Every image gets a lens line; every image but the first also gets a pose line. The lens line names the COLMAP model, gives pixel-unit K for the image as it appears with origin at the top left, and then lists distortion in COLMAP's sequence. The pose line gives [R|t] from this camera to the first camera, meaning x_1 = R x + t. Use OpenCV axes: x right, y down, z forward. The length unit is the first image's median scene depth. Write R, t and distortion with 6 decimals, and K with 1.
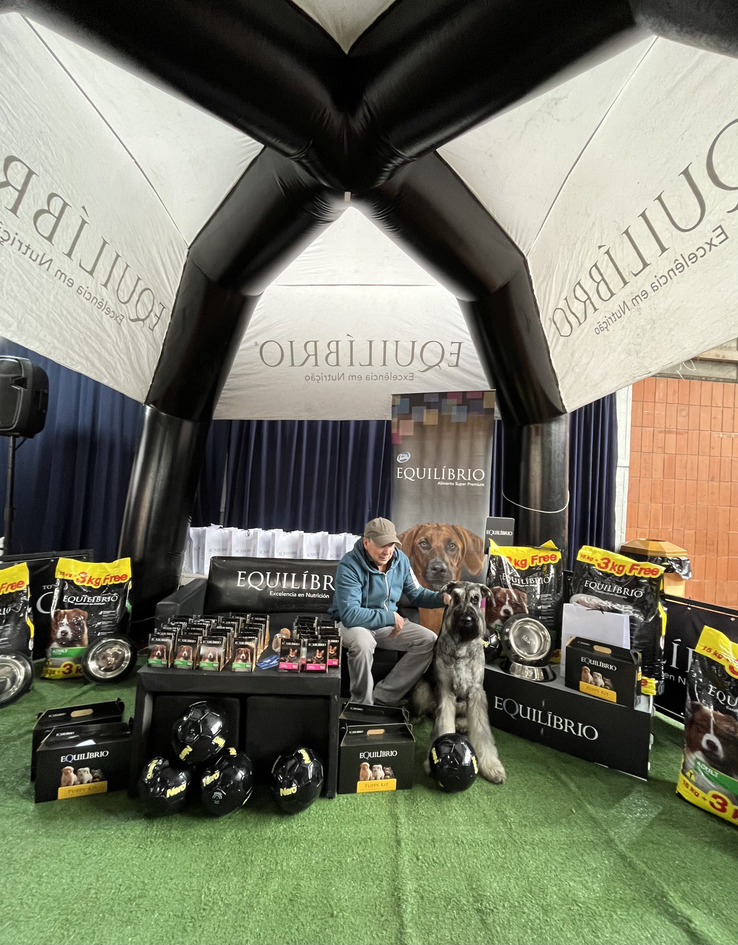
lens RADIAL K [[399.6, 0, 371.1], [0, 399.6, 477.6], [0, 0, 1]] dist [0.017683, -0.000197]
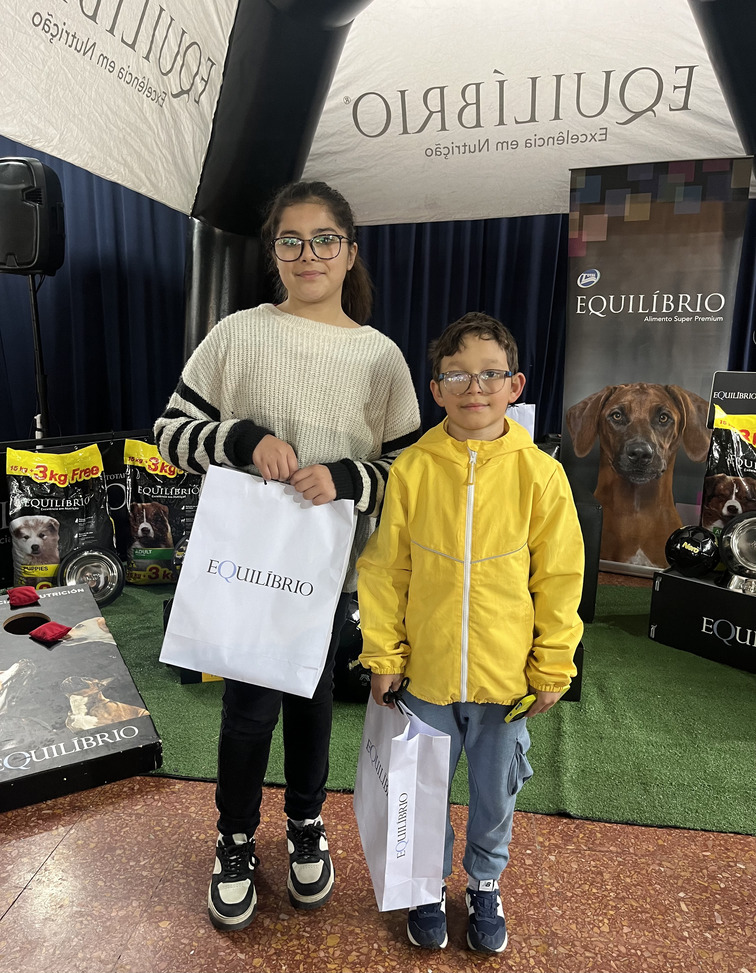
lens RADIAL K [[811.6, 0, 400.4], [0, 811.6, 489.1], [0, 0, 1]] dist [0.078693, -0.084907]
pose [[0.984627, -0.000356, -0.174668, 0.018073], [0.042179, 0.970887, 0.235794, -0.046615], [0.169499, -0.239537, 0.955977, -0.362427]]
